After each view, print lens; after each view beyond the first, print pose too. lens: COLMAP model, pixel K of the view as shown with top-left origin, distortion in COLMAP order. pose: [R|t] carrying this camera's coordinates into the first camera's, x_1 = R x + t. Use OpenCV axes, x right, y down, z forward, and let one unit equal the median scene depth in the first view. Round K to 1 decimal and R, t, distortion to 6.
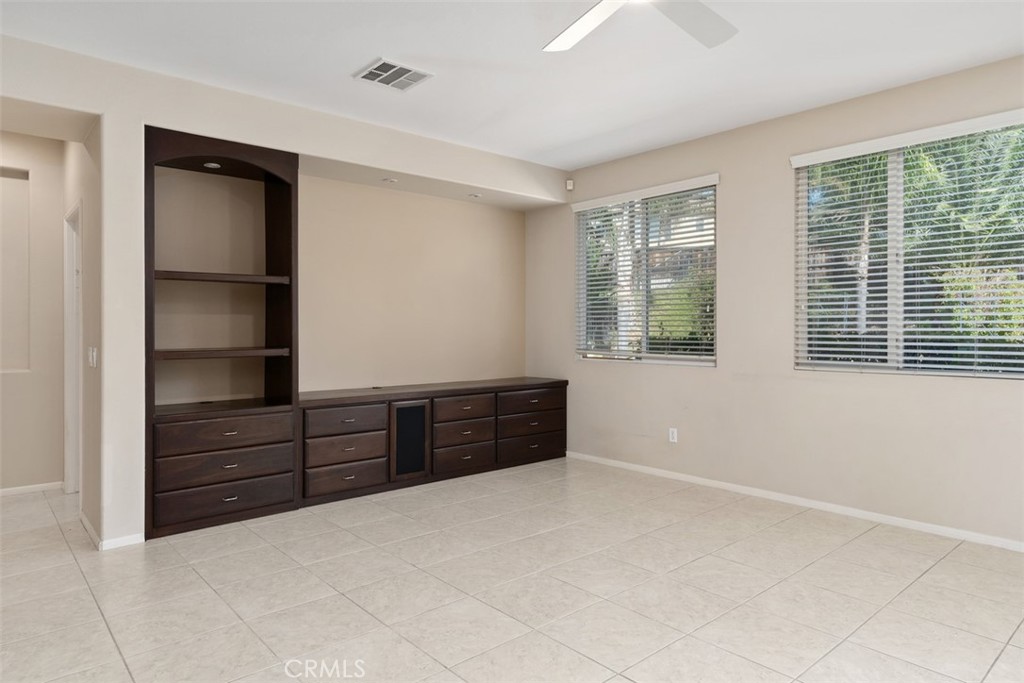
lens RADIAL K [[624.7, 0, 517.9], [0, 624.7, 330.5], [0, 0, 1]] dist [-0.010632, 0.000520]
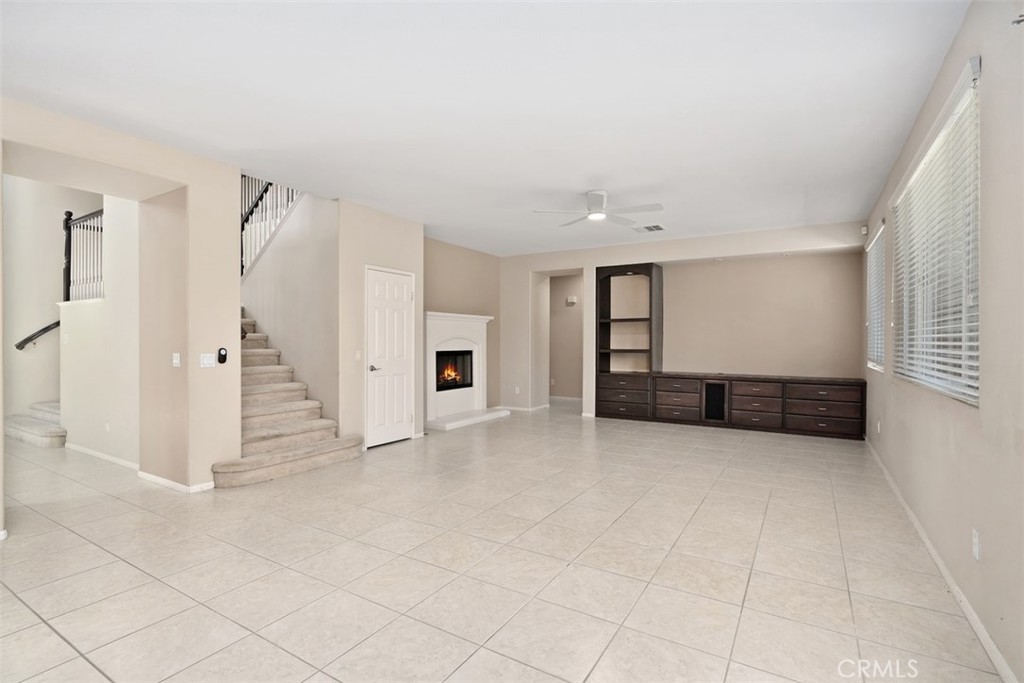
lens RADIAL K [[488.9, 0, 514.4], [0, 488.9, 344.1], [0, 0, 1]] dist [0.002273, -0.000586]
pose [[0.287930, 0.008535, -0.957613, 1.128207], [-0.004796, 0.999961, 0.007471, -0.001974], [0.957639, 0.002442, 0.287960, 0.022811]]
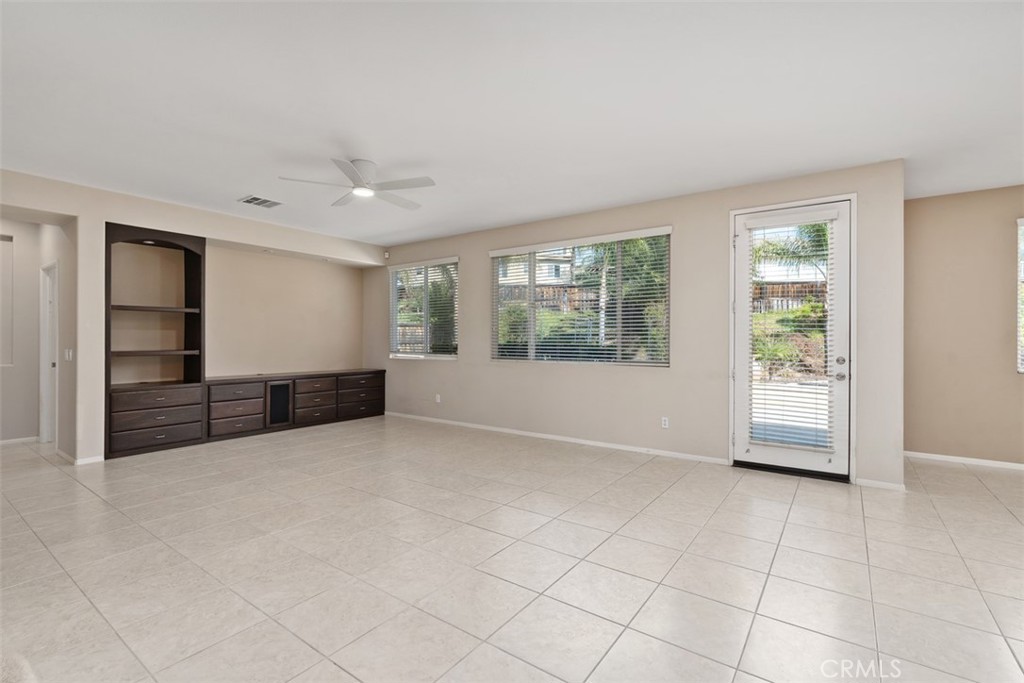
lens RADIAL K [[464.4, 0, 512.3], [0, 464.4, 339.4], [0, 0, 1]] dist [-0.009735, 0.001846]
pose [[0.976469, 0.003510, 0.215629, 0.194043], [-0.002697, 0.999988, -0.004066, 0.001564], [-0.215641, 0.003389, 0.976467, -0.416934]]
